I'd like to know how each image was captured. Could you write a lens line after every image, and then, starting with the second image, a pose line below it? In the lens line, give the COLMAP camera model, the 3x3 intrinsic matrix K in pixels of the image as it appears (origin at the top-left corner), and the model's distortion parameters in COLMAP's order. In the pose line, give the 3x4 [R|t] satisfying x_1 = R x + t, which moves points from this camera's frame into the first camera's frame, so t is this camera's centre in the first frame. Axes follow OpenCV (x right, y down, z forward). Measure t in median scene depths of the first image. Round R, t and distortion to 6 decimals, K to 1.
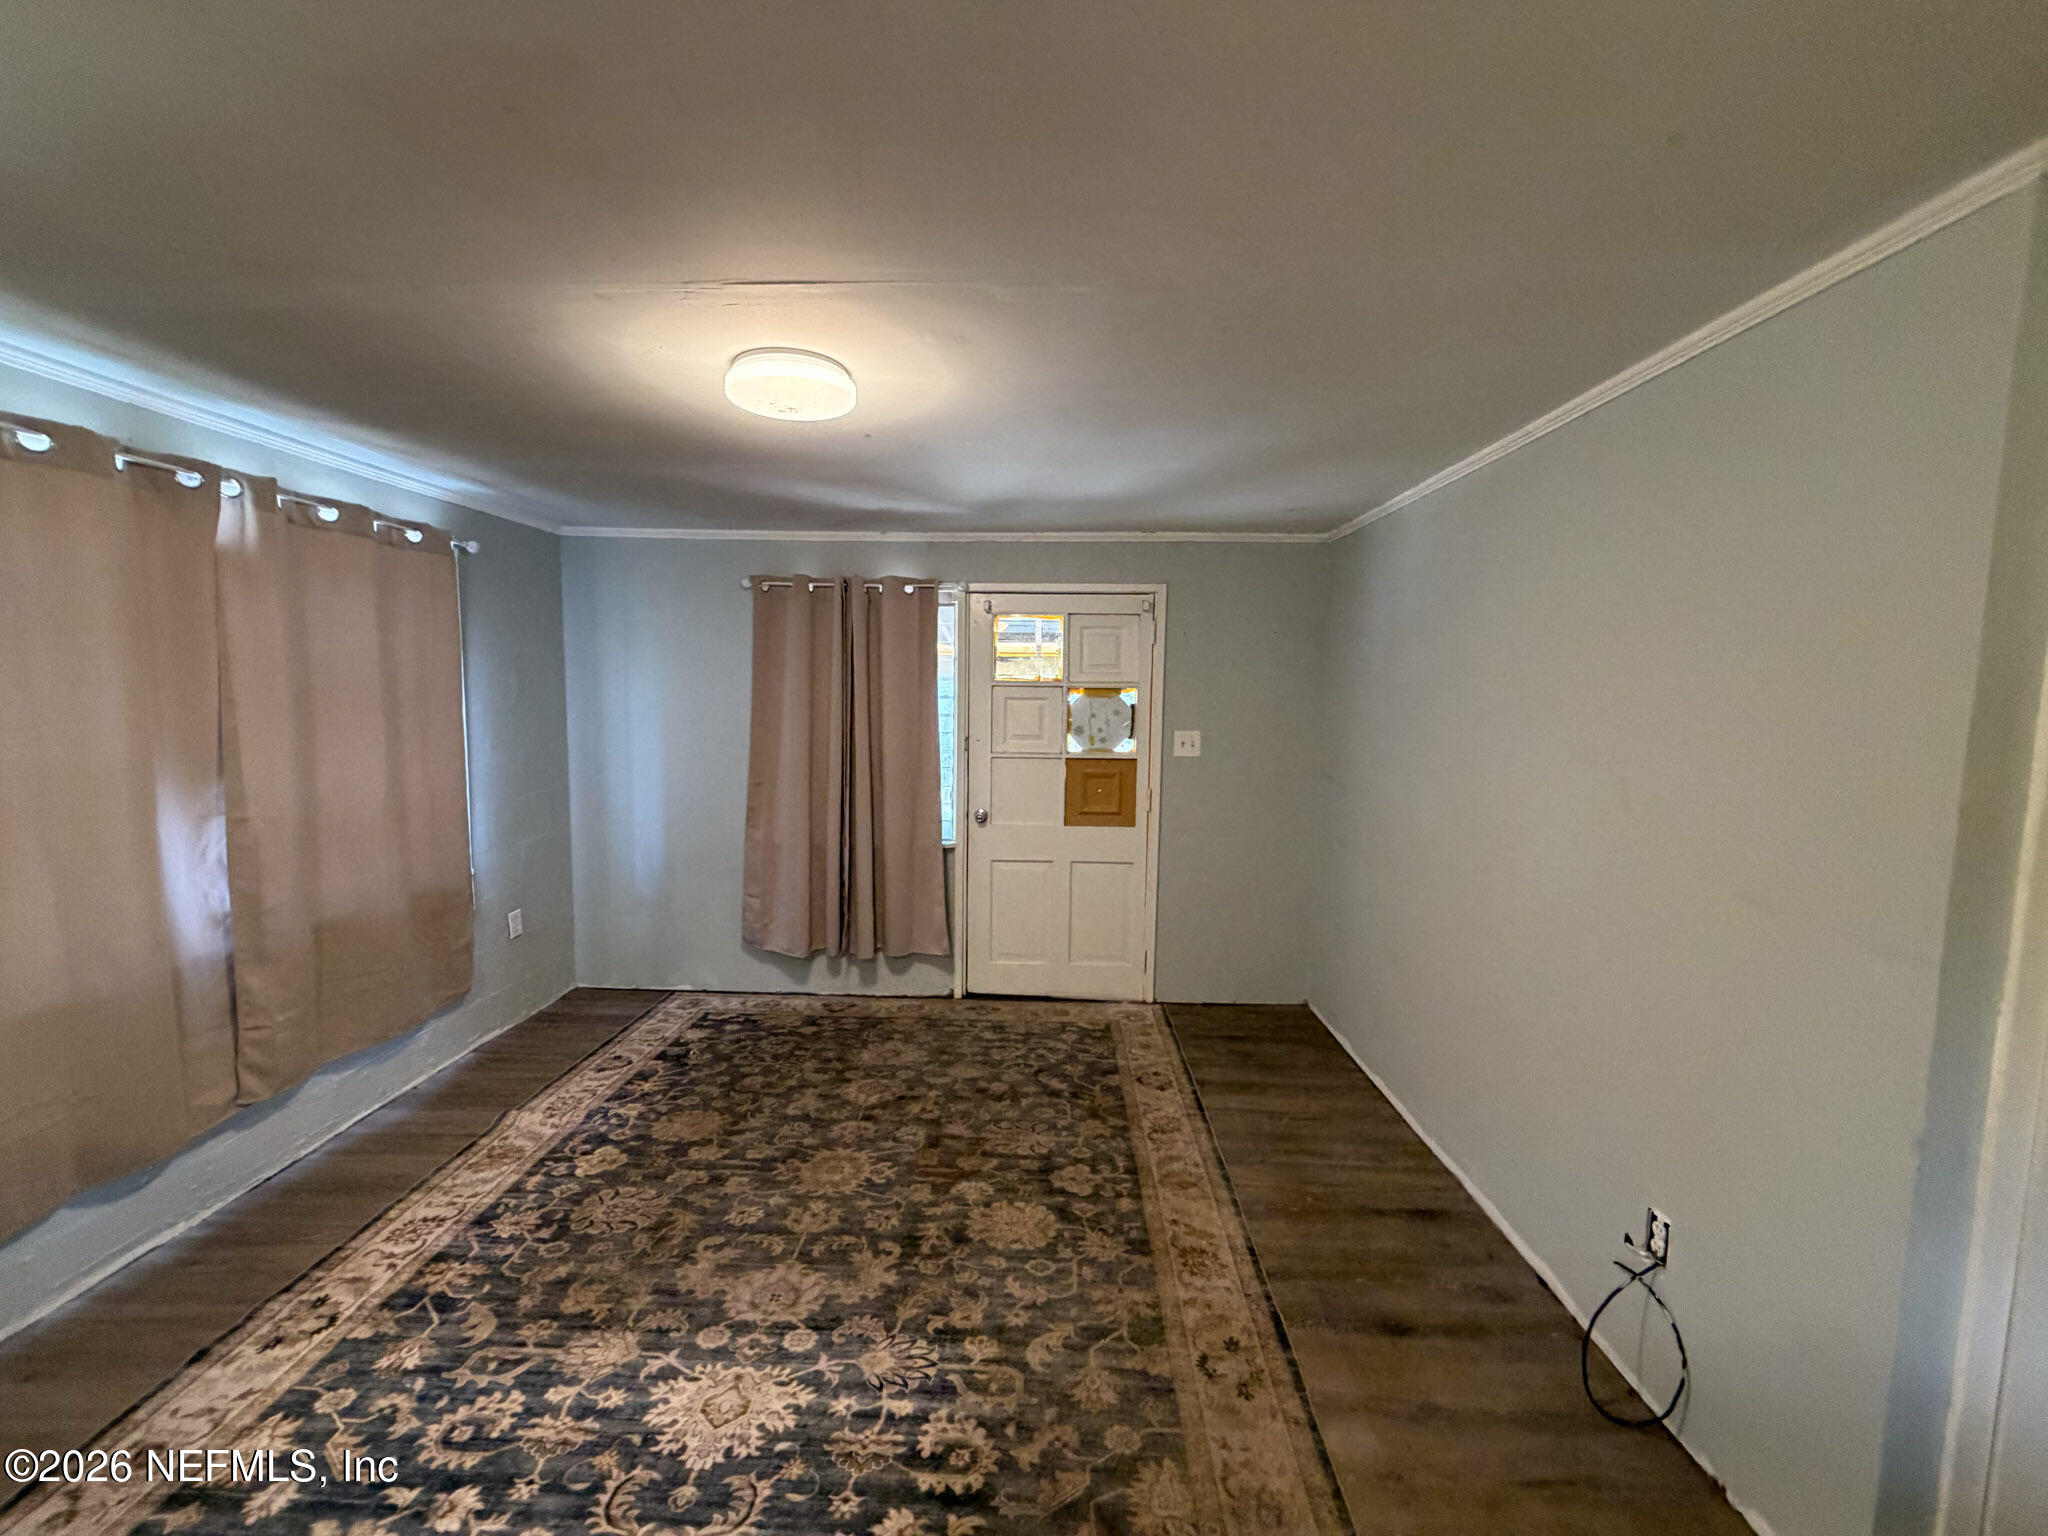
lens RADIAL K [[815.1, 0, 1018.3], [0, 815.1, 765.3], [0, 0, 1]] dist [-0.001718, 0.000538]
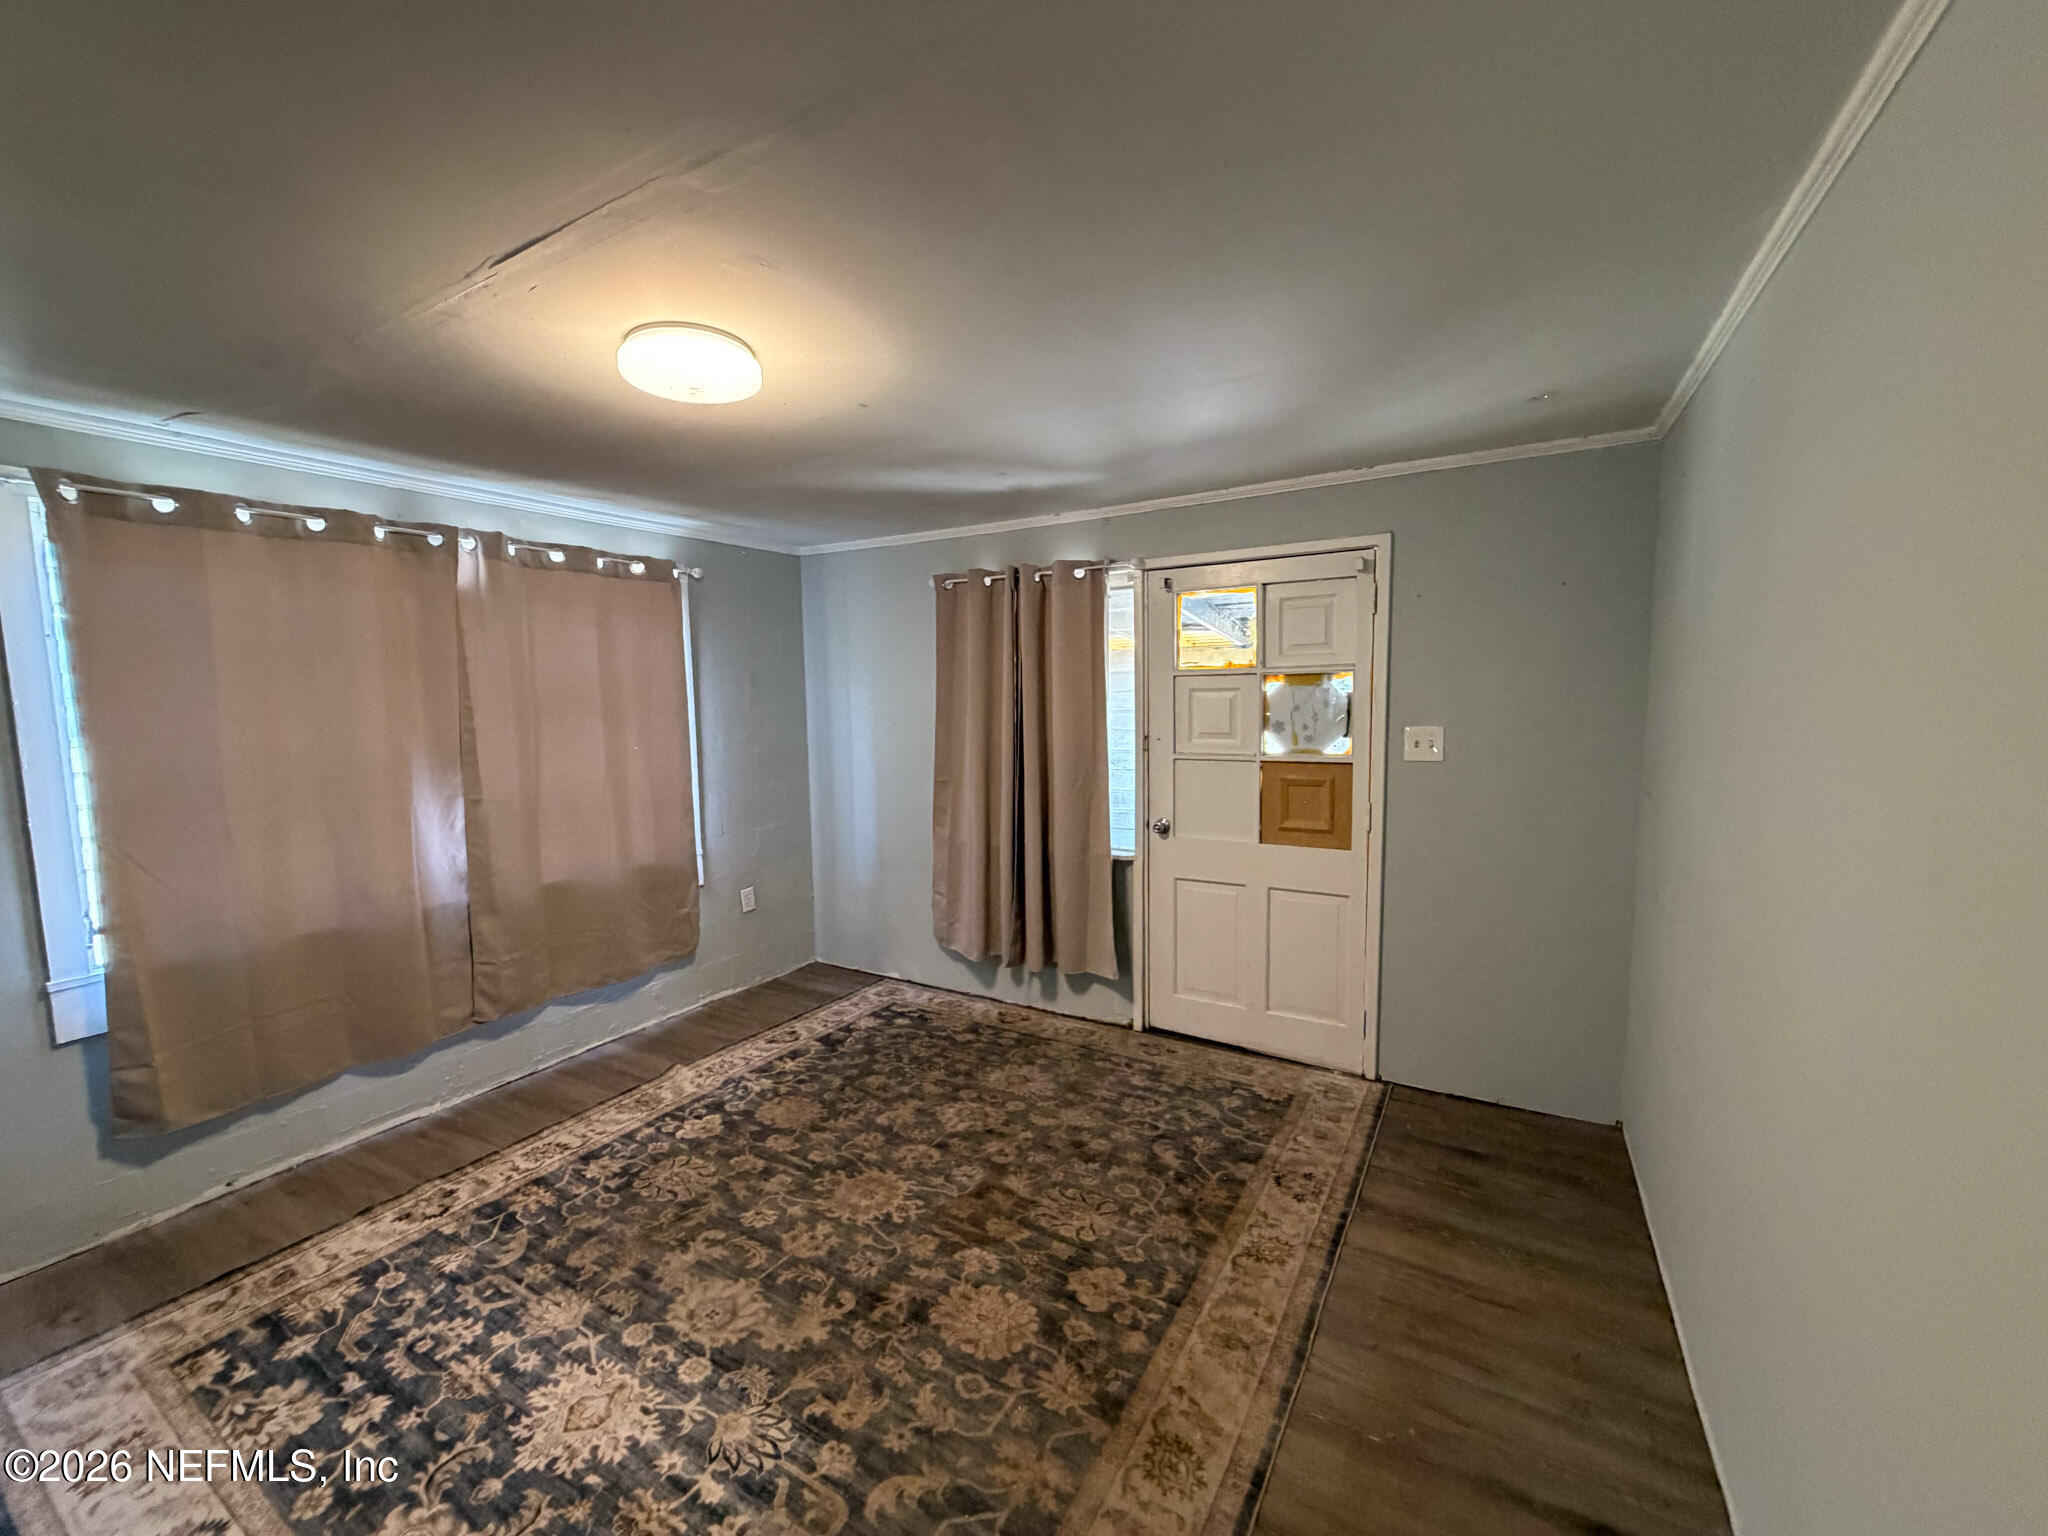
lens RADIAL K [[815.1, 0, 1016.2], [0, 815.1, 767.1], [0, 0, 1]] dist [-0.001718, 0.000538]
pose [[0.875718, 0.016127, -0.482554, 0.370263], [-0.014884, 0.999869, 0.006405, -0.006594], [0.482594, 0.001574, 0.875843, 0.253675]]
